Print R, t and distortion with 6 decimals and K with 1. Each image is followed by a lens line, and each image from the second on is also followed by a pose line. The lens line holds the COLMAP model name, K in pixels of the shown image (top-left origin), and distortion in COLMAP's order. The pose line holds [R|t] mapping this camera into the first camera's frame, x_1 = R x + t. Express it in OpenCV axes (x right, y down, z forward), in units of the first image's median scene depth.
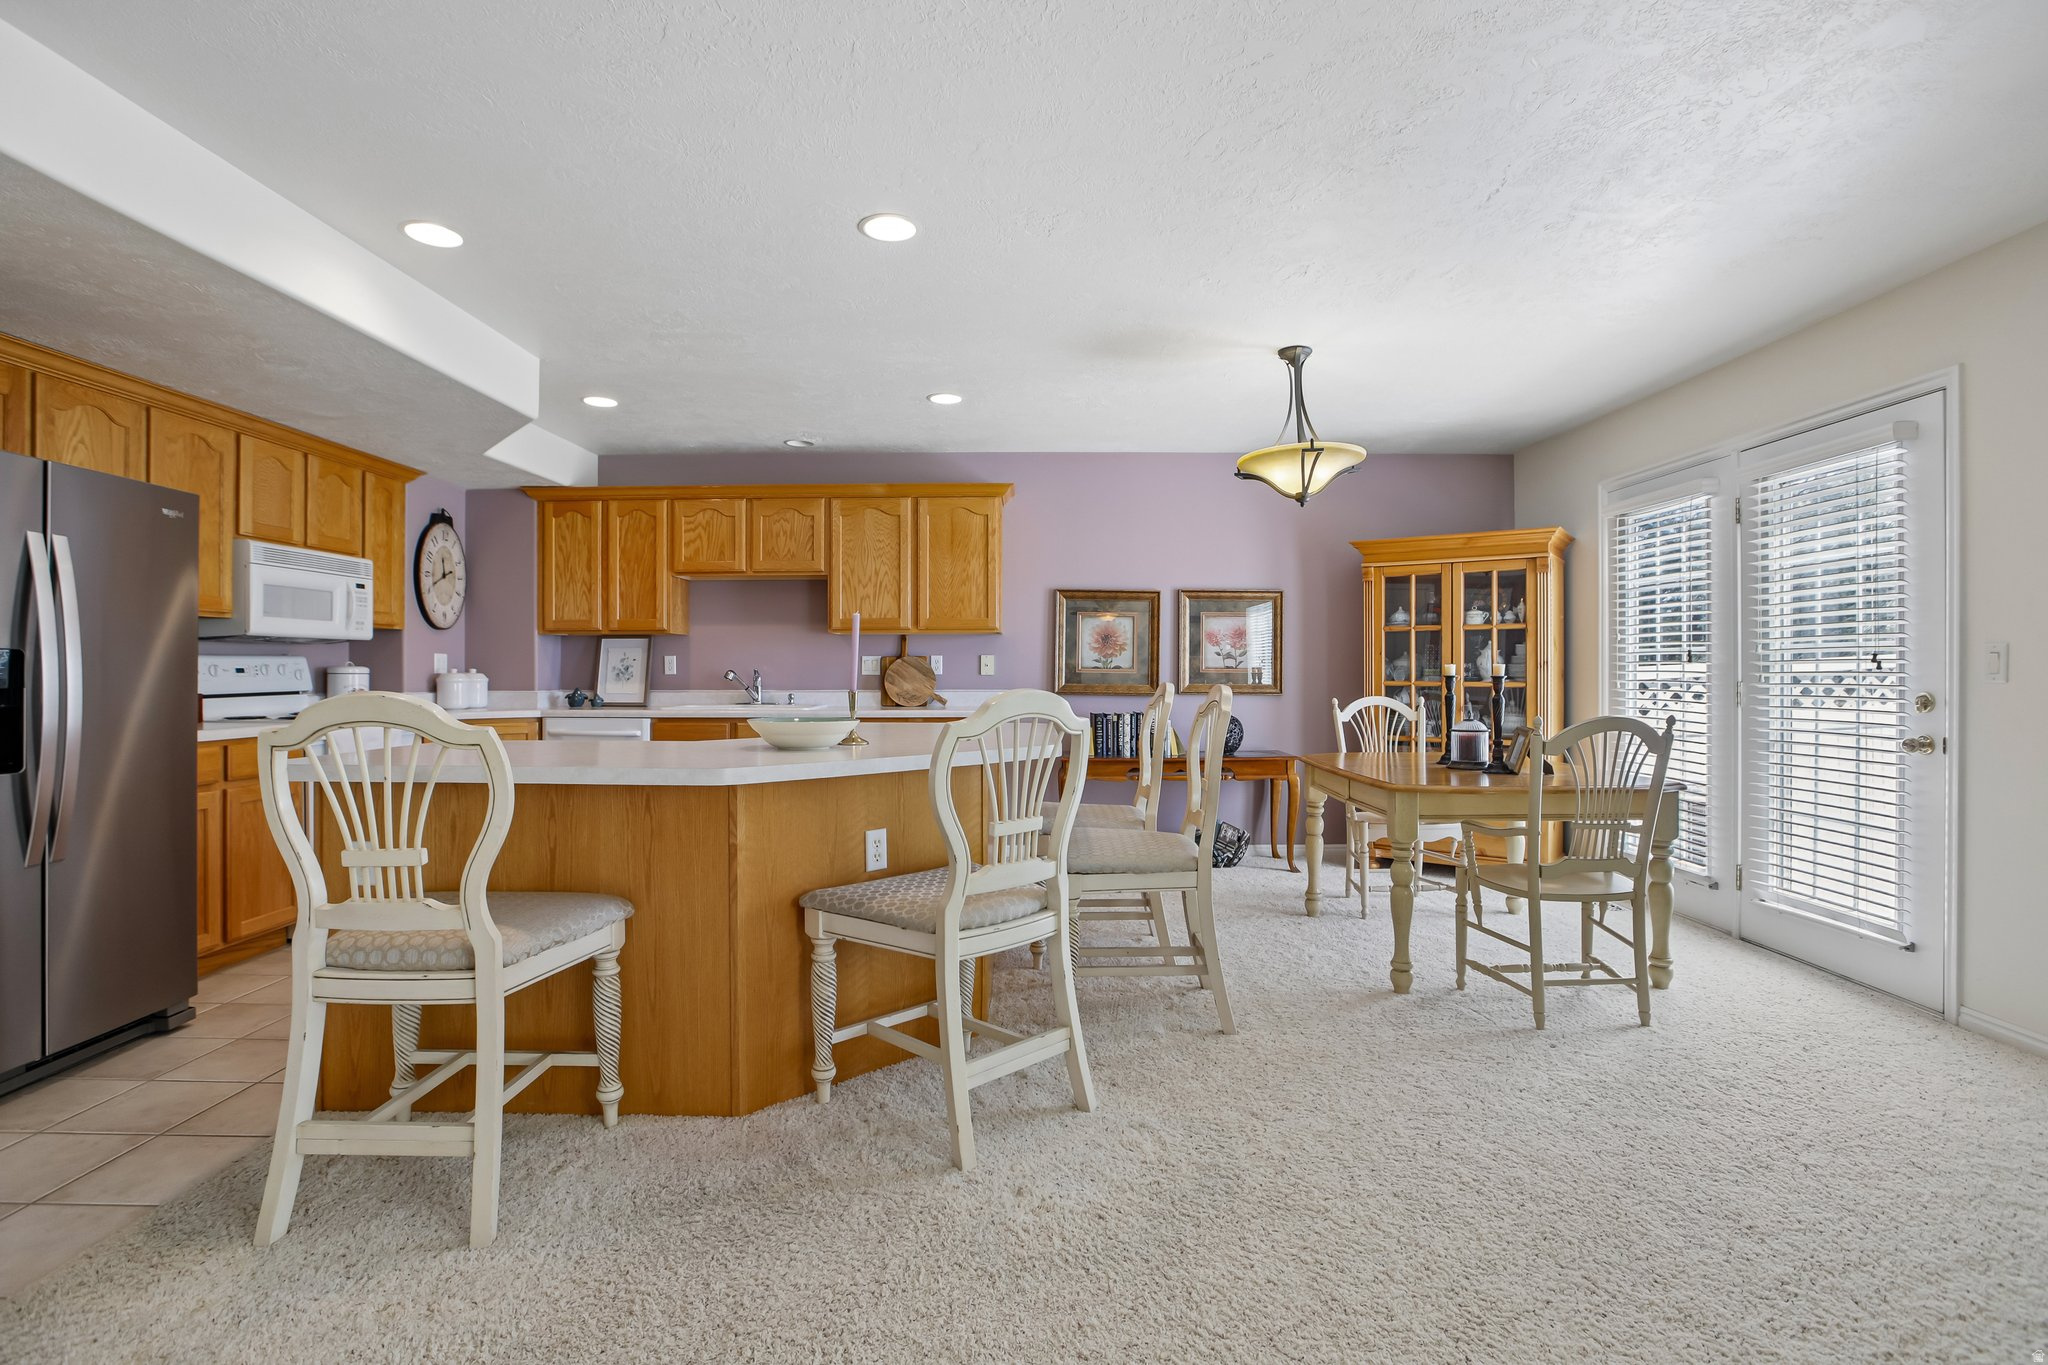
lens RADIAL K [[985.9, 0, 1017.9], [0, 985.9, 670.3], [0, 0, 1]] dist [-0.059842, 0.026972]
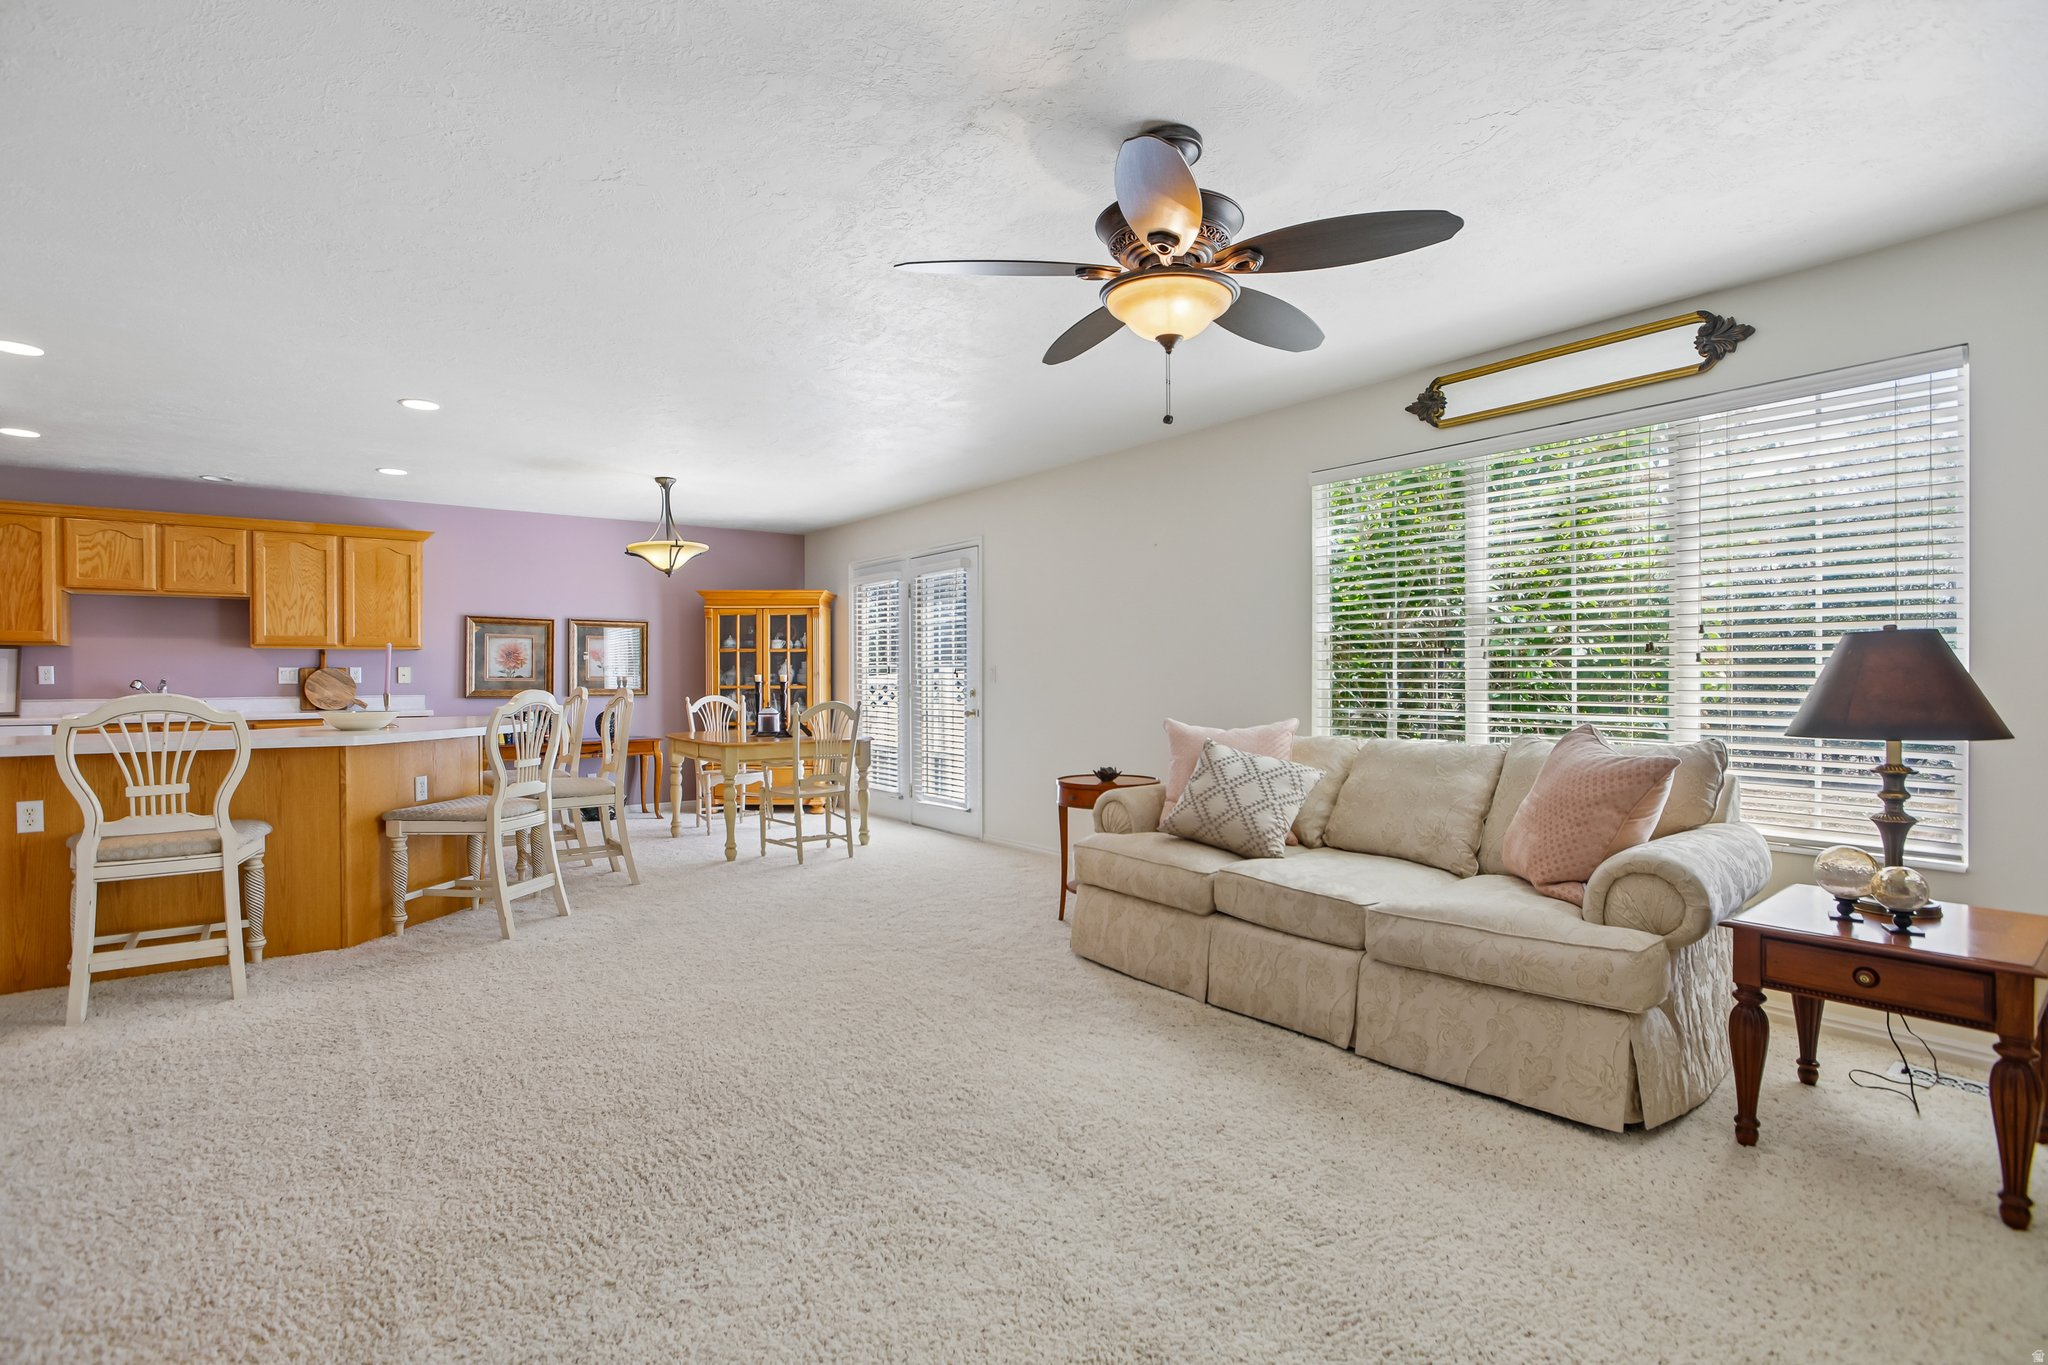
lens RADIAL K [[983.6, 0, 1019.6], [0, 983.6, 684.1], [0, 0, 1]] dist [-0.054070, 0.024489]
pose [[0.793512, -0.006380, 0.608521, -0.175945], [0.002094, 0.999968, 0.007753, -0.001923], [-0.608551, -0.004877, 0.793500, -0.477183]]
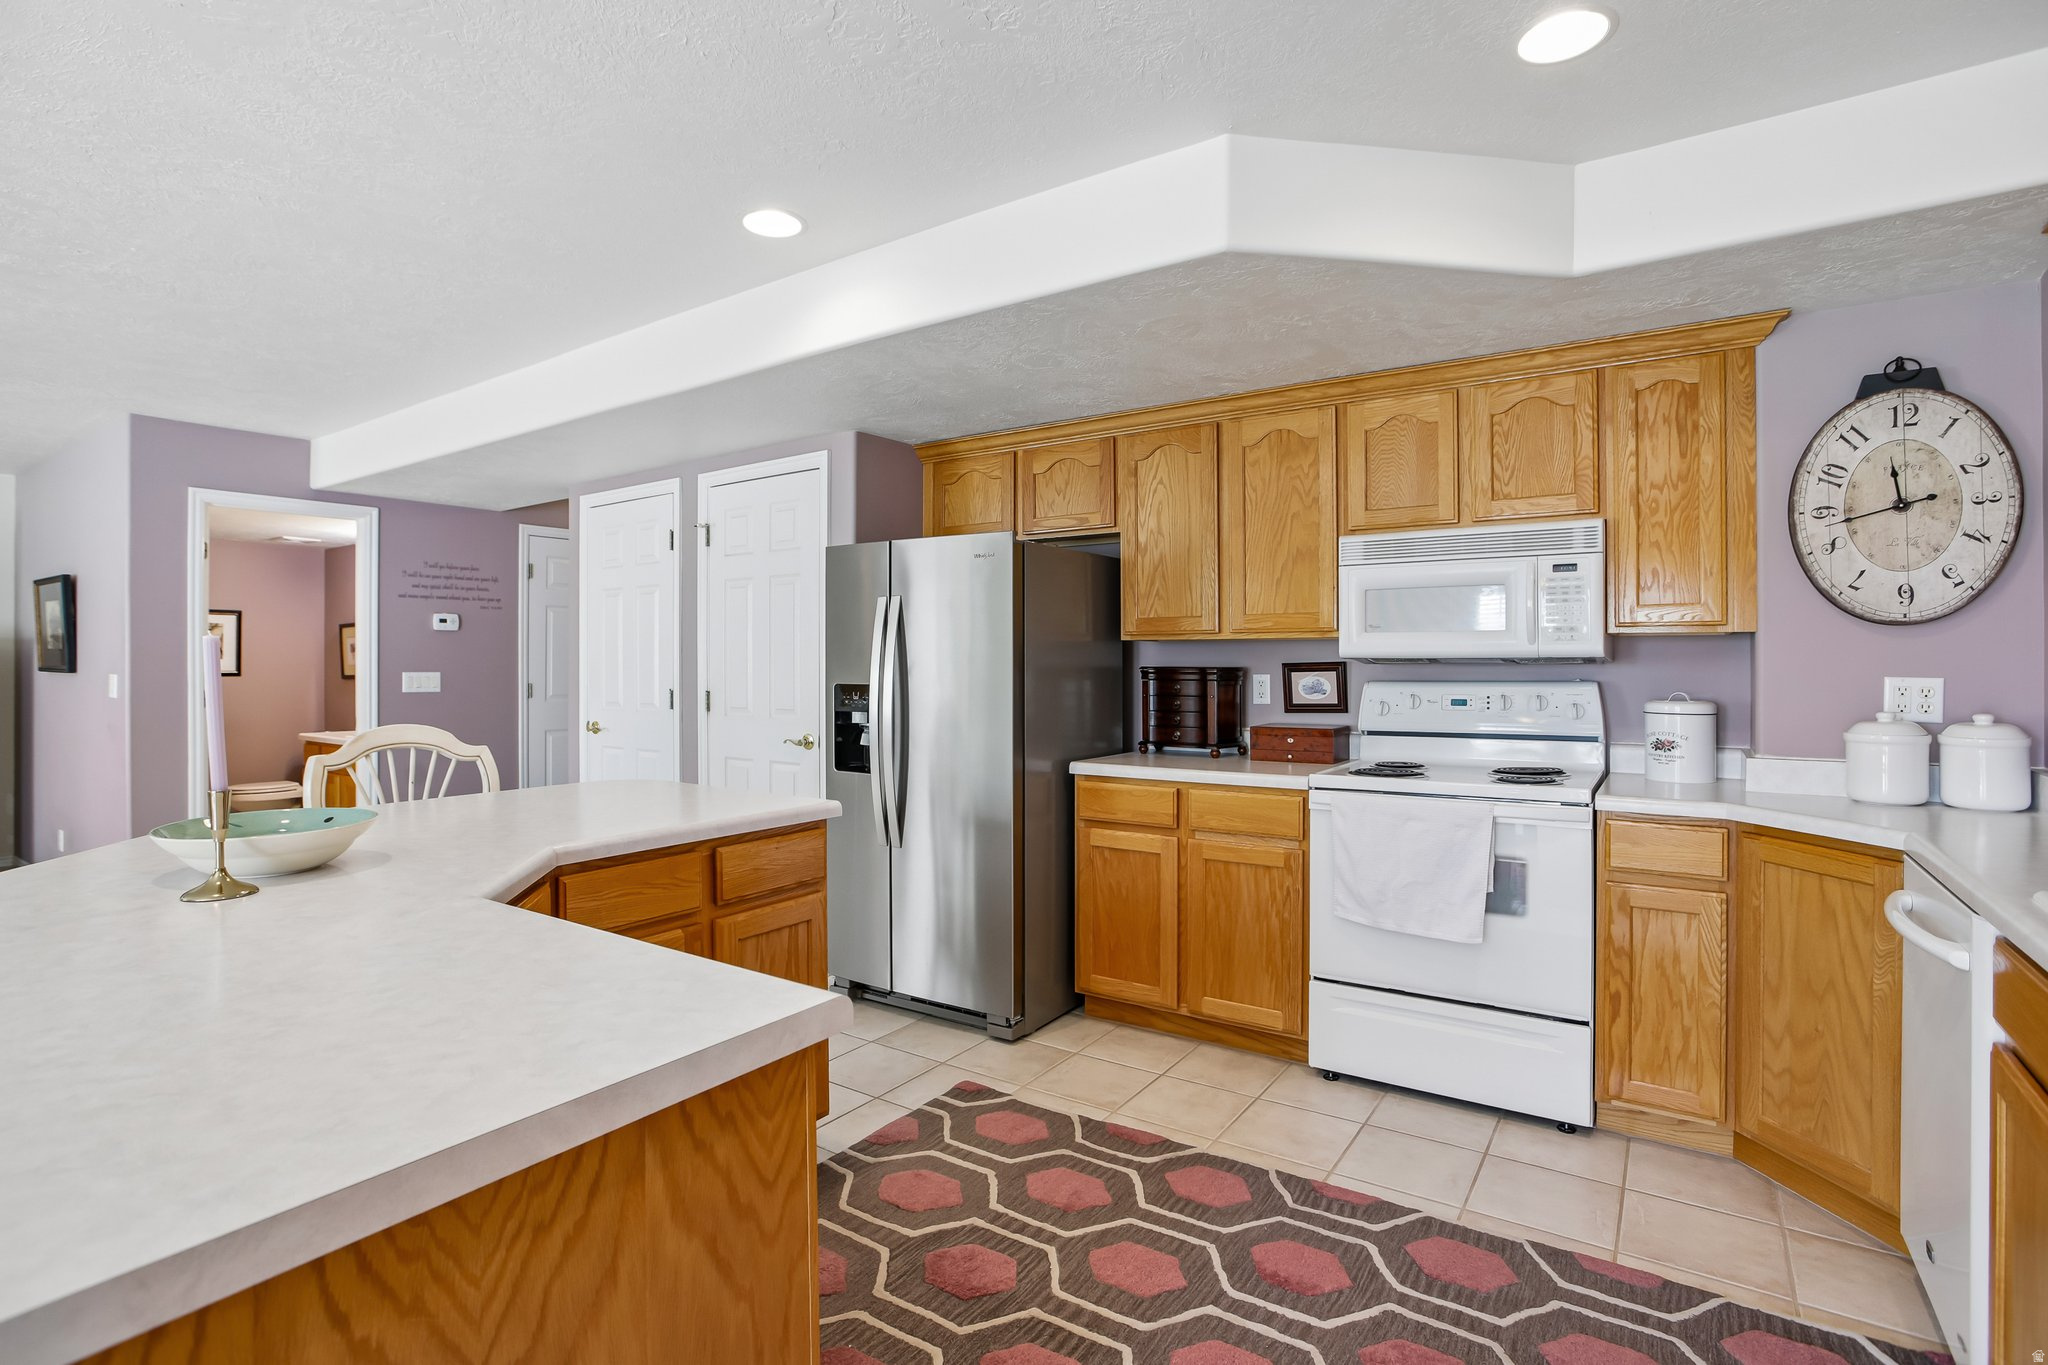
lens RADIAL K [[985.9, 0, 1017.9], [0, 985.9, 670.3], [0, 0, 1]] dist [-0.059842, 0.026972]
pose [[-0.559330, 0.007815, -0.828908, 0.006157], [0.000684, 0.999960, 0.008966, -0.026109], [0.828945, 0.004447, -0.559313, 0.930464]]
